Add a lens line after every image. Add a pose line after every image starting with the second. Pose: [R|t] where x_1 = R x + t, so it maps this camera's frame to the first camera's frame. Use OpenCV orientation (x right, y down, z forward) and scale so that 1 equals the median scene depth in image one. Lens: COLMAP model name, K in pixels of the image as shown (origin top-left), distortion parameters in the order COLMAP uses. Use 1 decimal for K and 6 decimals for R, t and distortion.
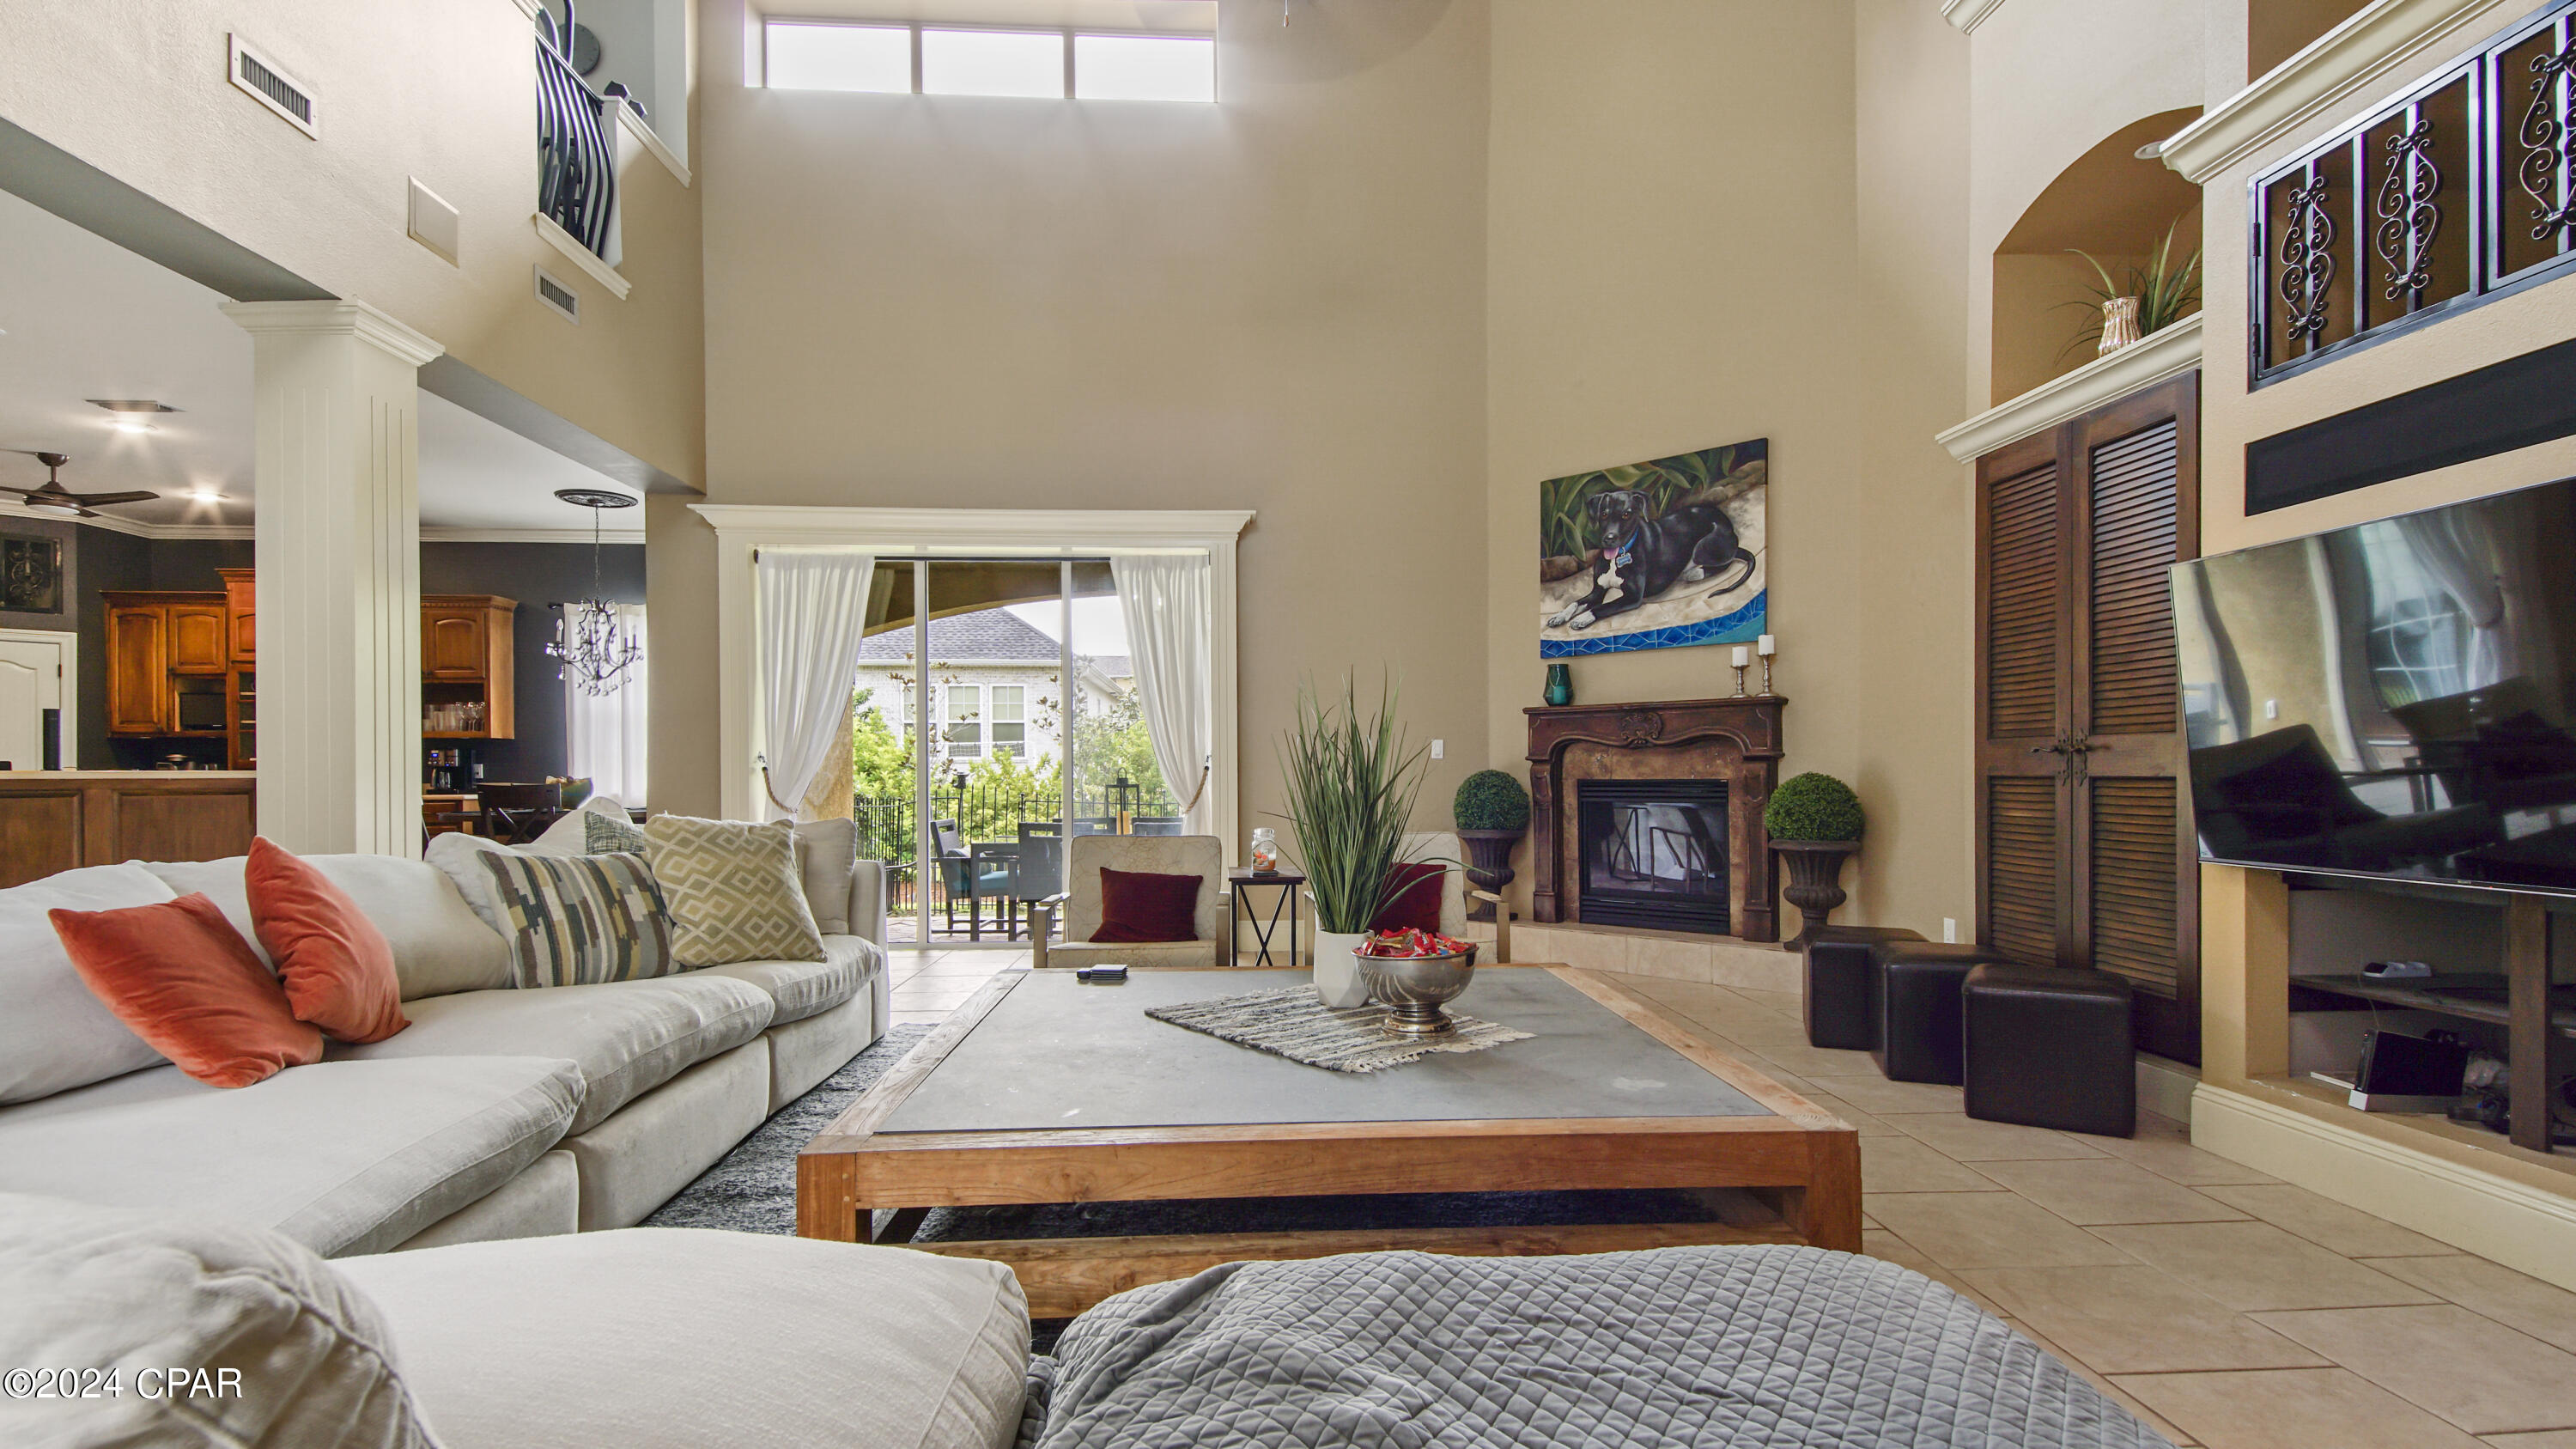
lens RADIAL K [[1197.4, 0, 1282.9], [0, 1197.4, 766.2], [0, 0, 1]] dist [0.011598, -0.010522]
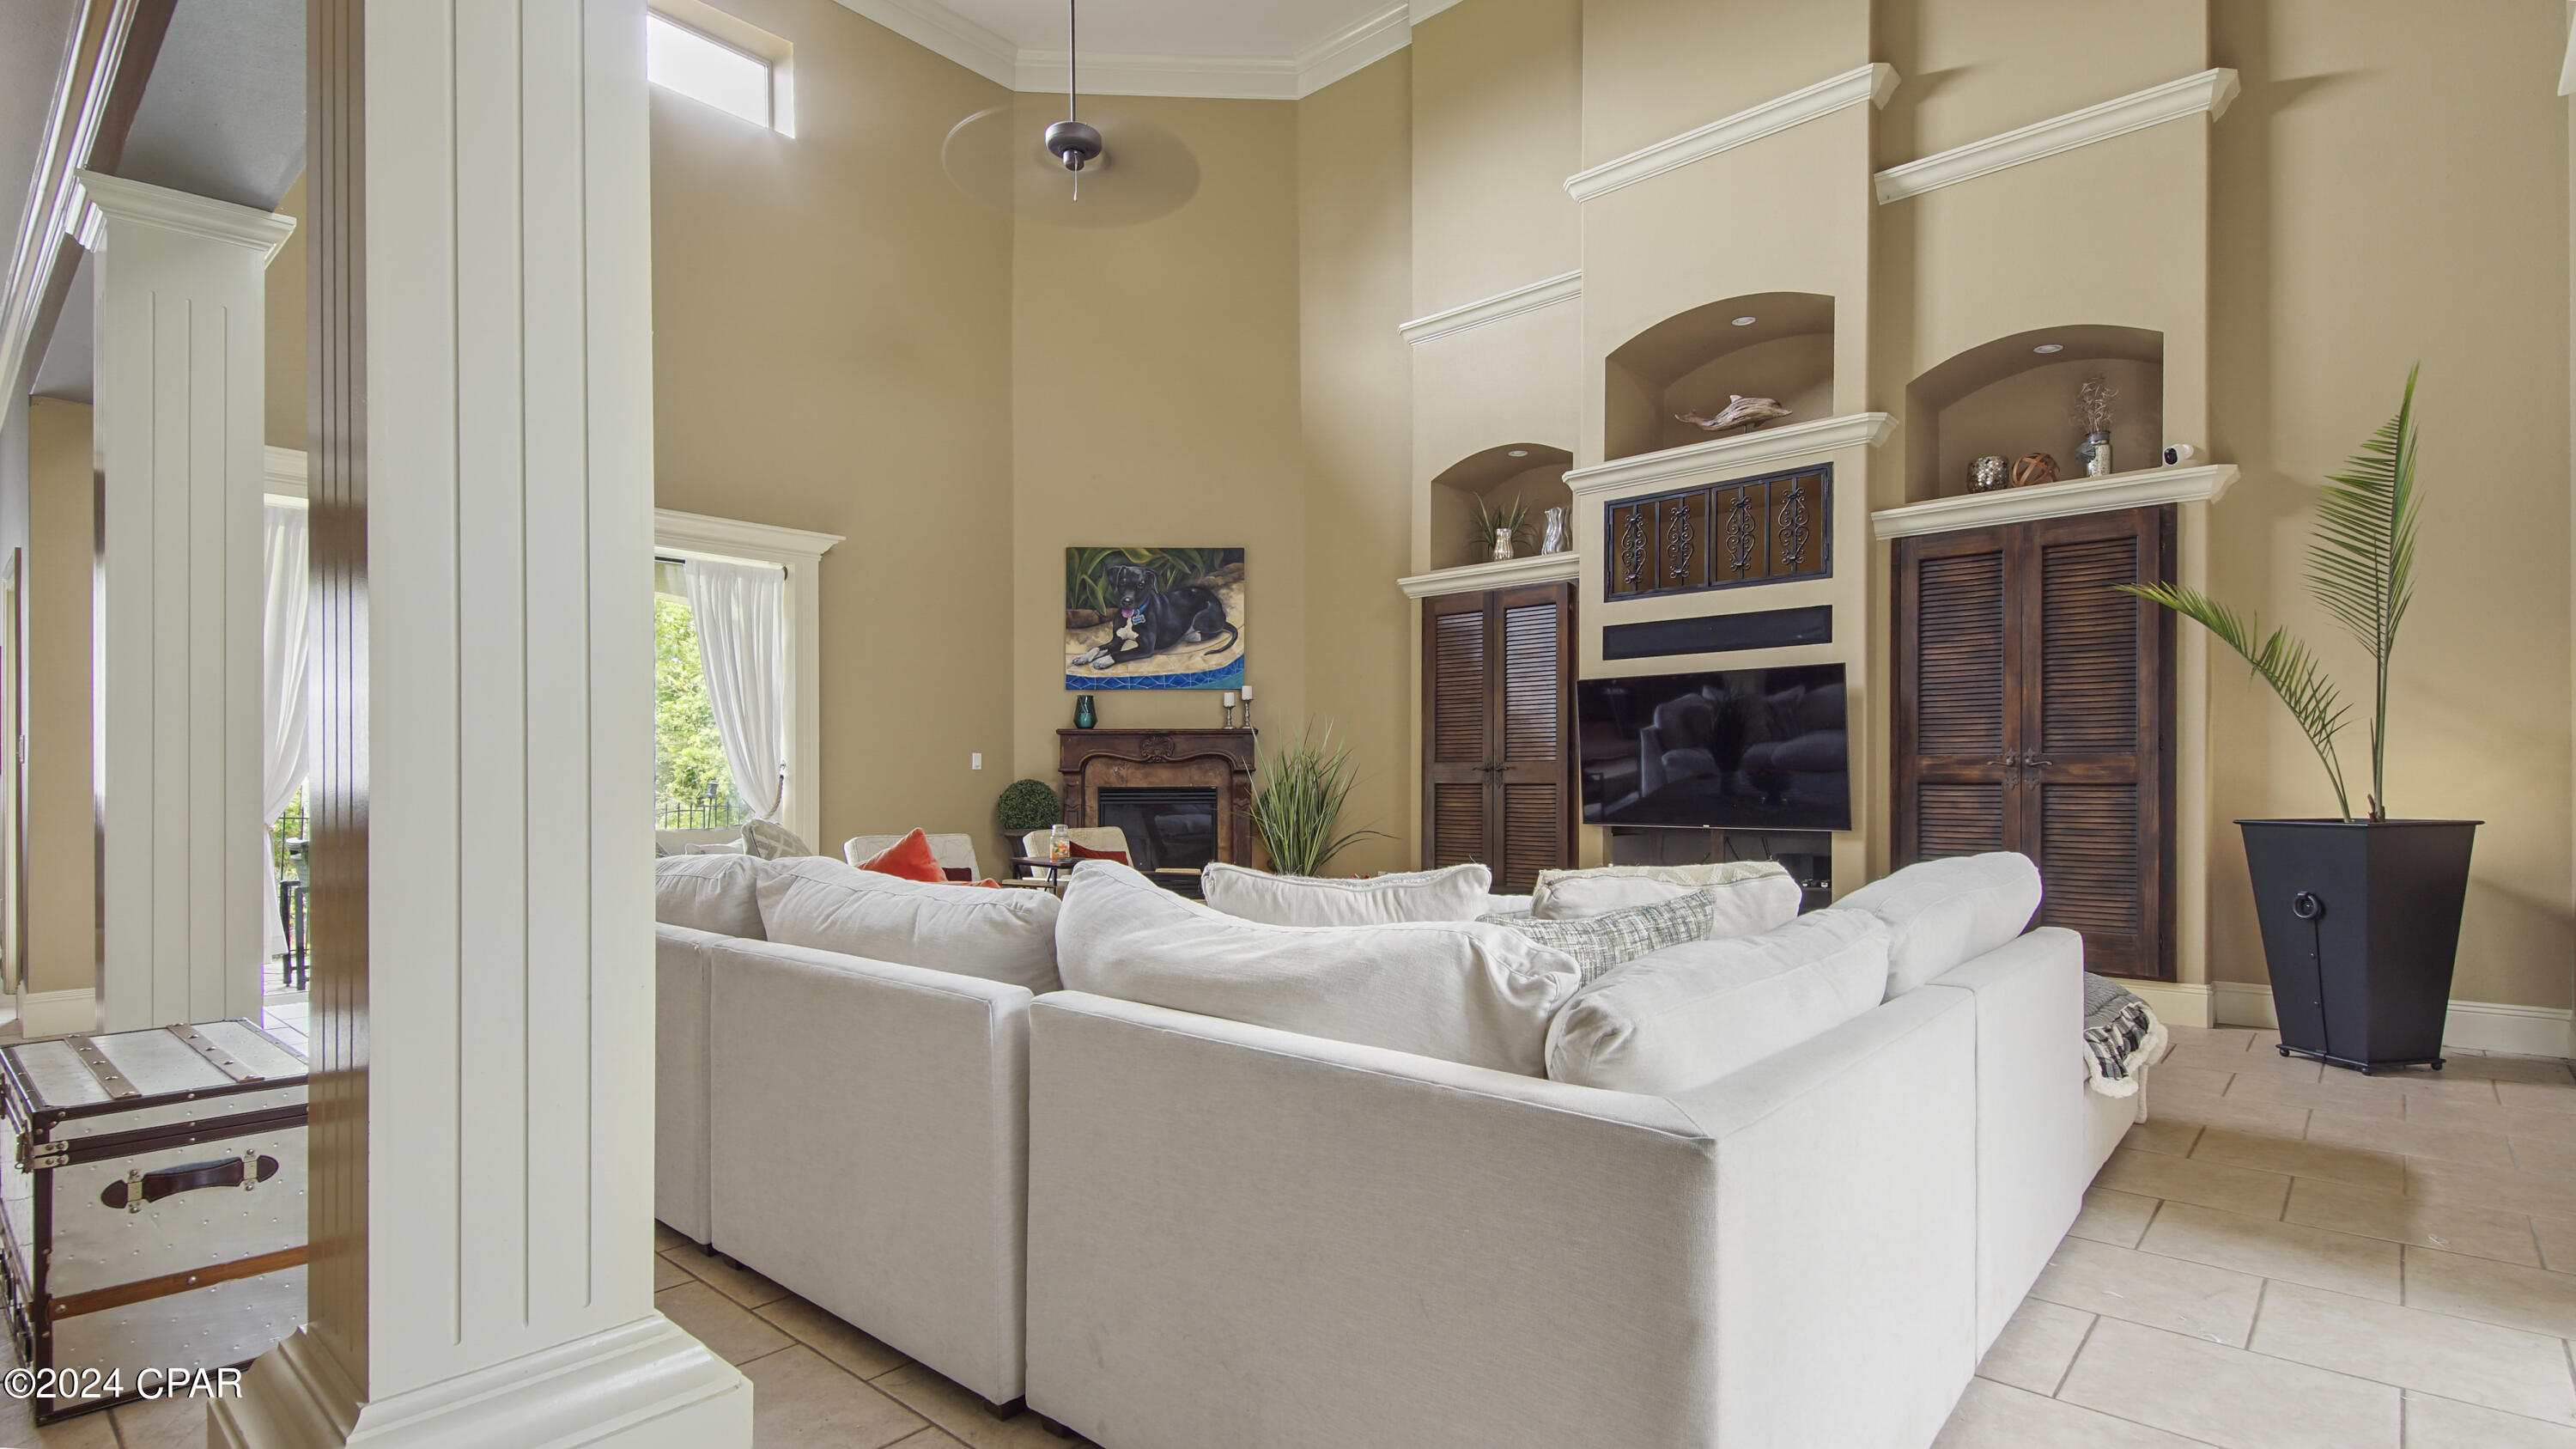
lens RADIAL K [[1196.8, 0, 1301.2], [0, 1196.8, 790.3], [0, 0, 1]] dist [0.011292, -0.003536]
pose [[0.700624, -0.005033, 0.713513, -0.528512], [-0.003867, 0.999934, 0.010849, -0.000029], [-0.713520, -0.010360, 0.700558, -0.048164]]
